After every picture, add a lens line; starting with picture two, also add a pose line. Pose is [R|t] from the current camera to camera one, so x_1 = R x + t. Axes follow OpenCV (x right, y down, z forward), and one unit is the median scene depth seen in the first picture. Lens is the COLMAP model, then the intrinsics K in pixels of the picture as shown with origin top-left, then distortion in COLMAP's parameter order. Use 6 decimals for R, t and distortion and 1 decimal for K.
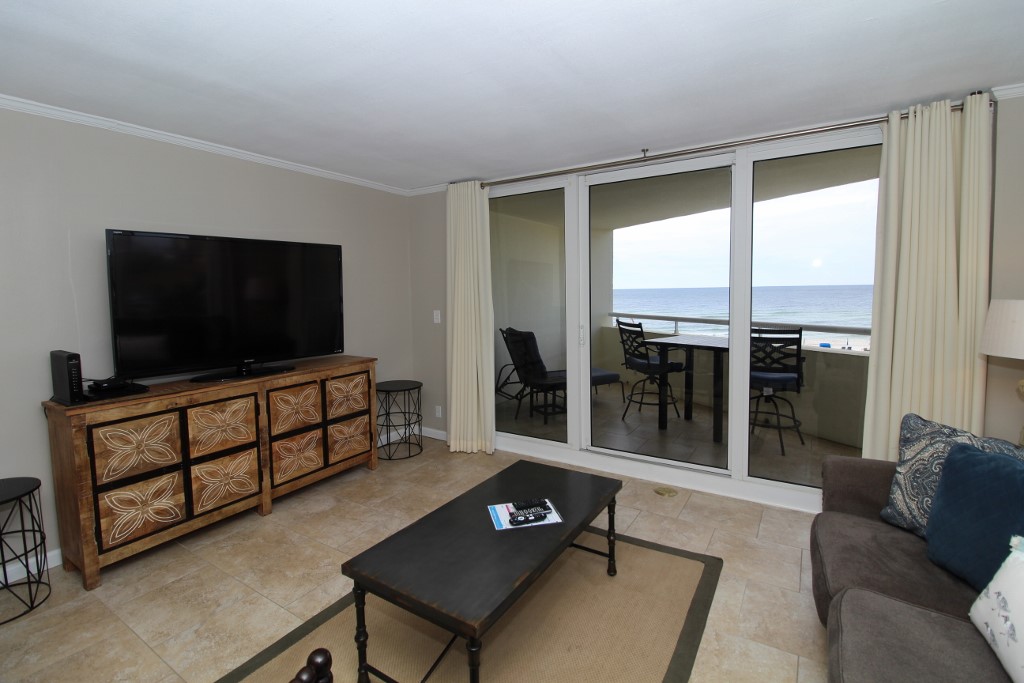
lens RADIAL K [[472.2, 0, 512.6], [0, 472.2, 323.5], [0, 0, 1]] dist [-0.000342, -0.013695]
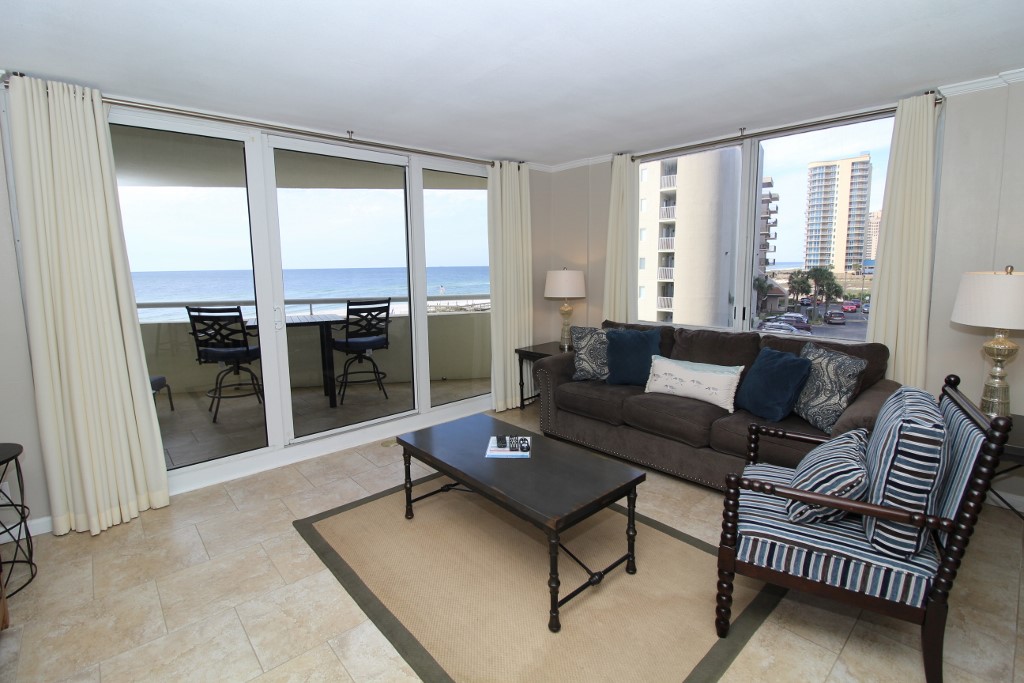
lens RADIAL K [[472.2, 0, 512.6], [0, 472.2, 323.5], [0, 0, 1]] dist [-0.000342, -0.013695]
pose [[0.267649, -0.104734, 0.957807, -0.720202], [0.077385, 0.993200, 0.086980, -0.010475], [-0.960404, 0.050839, 0.273934, 0.421848]]
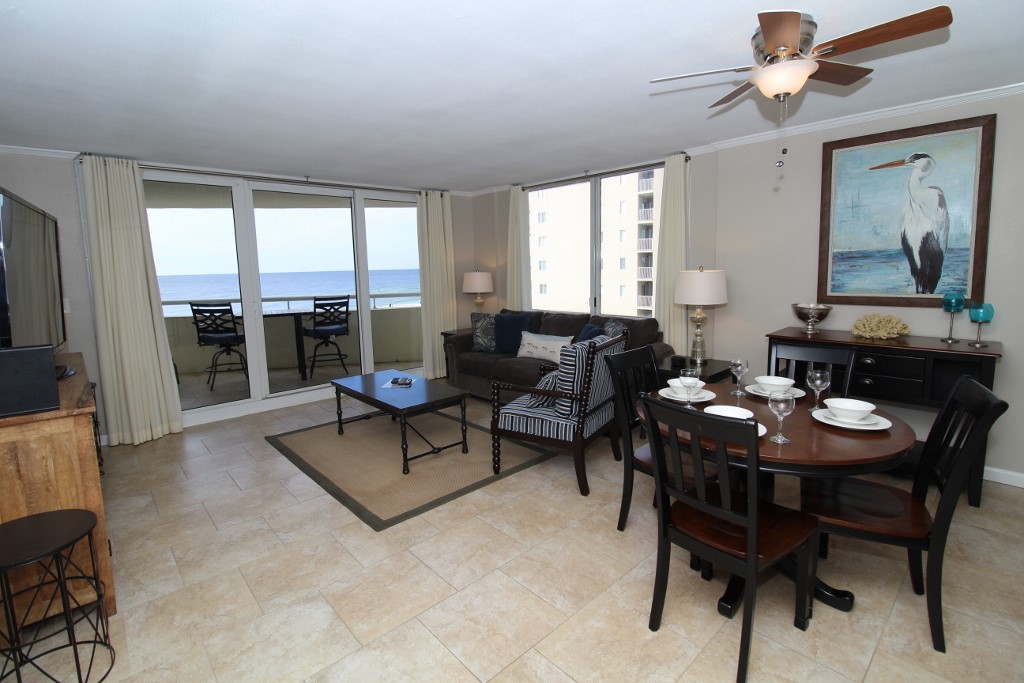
lens RADIAL K [[472.7, 0, 513.2], [0, 472.7, 319.7], [0, 0, 1]] dist [-0.000943, -0.014193]
pose [[0.255192, -0.098087, 0.961902, -1.108131], [0.088592, 0.993028, 0.077757, 0.022024], [-0.962823, 0.065374, 0.262103, 0.017876]]
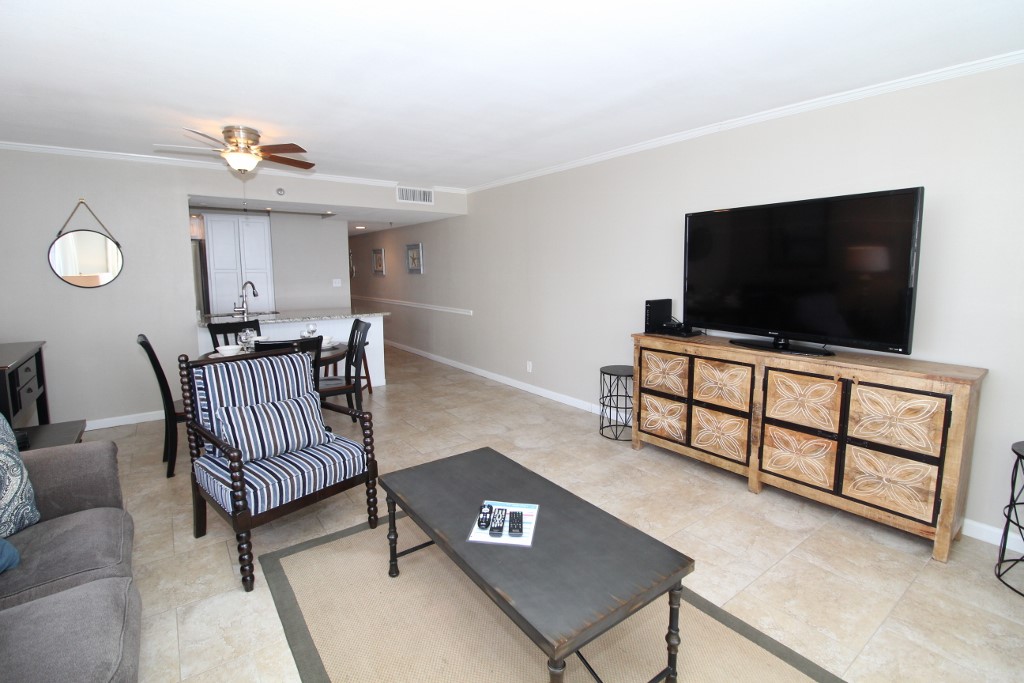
lens RADIAL K [[472.2, 0, 512.6], [0, 472.2, 323.5], [0, 0, 1]] dist [-0.000342, -0.013695]
pose [[-0.358799, 0.126960, -0.924740, 0.502501], [-0.058444, 0.985707, 0.158007, -0.059400], [0.931584, 0.110738, -0.346250, 0.832267]]
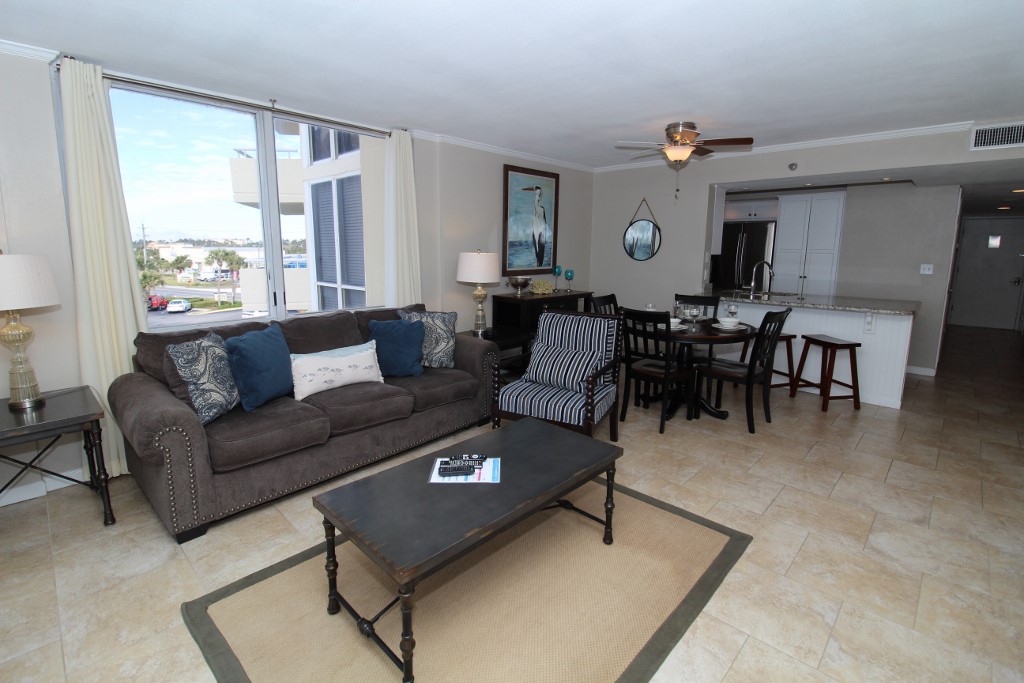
lens RADIAL K [[472.7, 0, 513.2], [0, 472.7, 319.7], [0, 0, 1]] dist [-0.000943, -0.014193]
pose [[-0.979819, -0.018505, 0.199028, -0.172368], [0.025292, 0.976225, 0.215279, -0.070586], [-0.198280, 0.215968, -0.956056, 1.209036]]
